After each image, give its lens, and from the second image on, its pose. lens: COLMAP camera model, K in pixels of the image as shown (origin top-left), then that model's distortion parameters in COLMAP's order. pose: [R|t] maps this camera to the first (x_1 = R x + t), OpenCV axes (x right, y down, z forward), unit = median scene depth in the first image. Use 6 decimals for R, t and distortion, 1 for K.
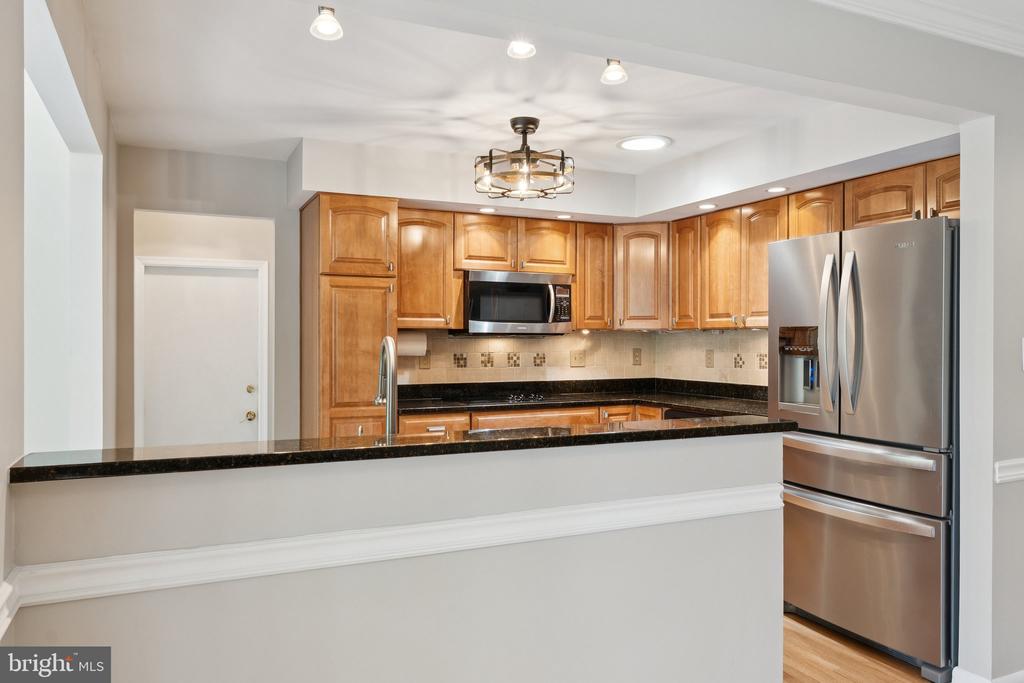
lens RADIAL K [[726.0, 0, 511.8], [0, 726.0, 339.3], [0, 0, 1]] dist [-0.003775, -0.000455]
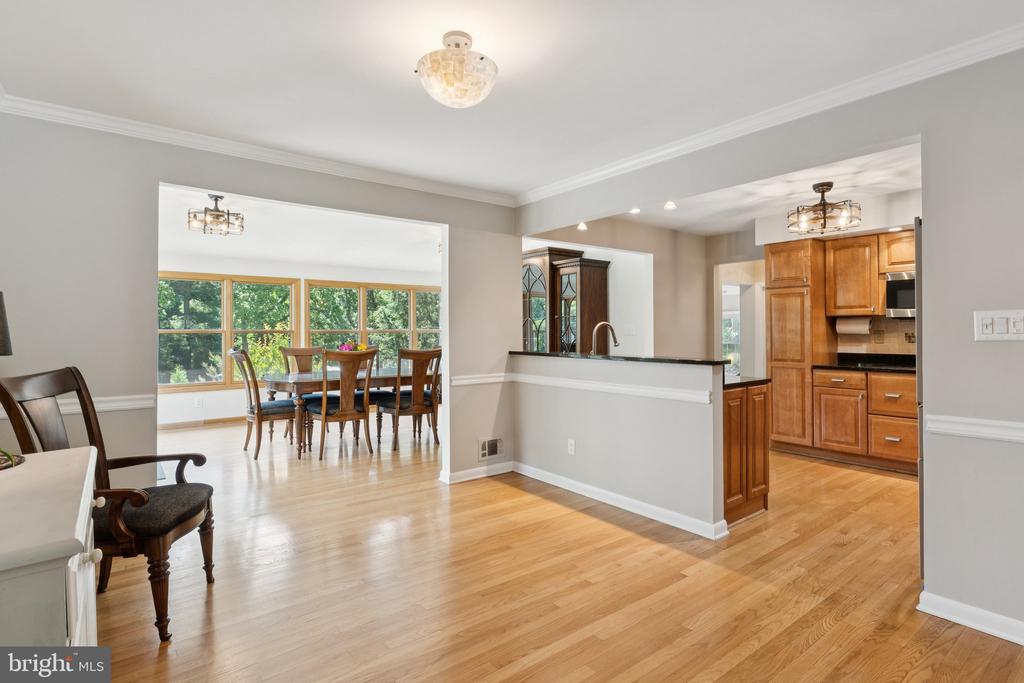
lens RADIAL K [[515.5, 0, 512.2], [0, 515.5, 335.6], [0, 0, 1]] dist [0.000726, 0.000134]
pose [[0.215151, 0.008047, -0.976548, 0.866044], [0.008071, 0.999917, 0.010018, 0.011117], [0.976547, -0.010037, 0.215069, 0.080762]]
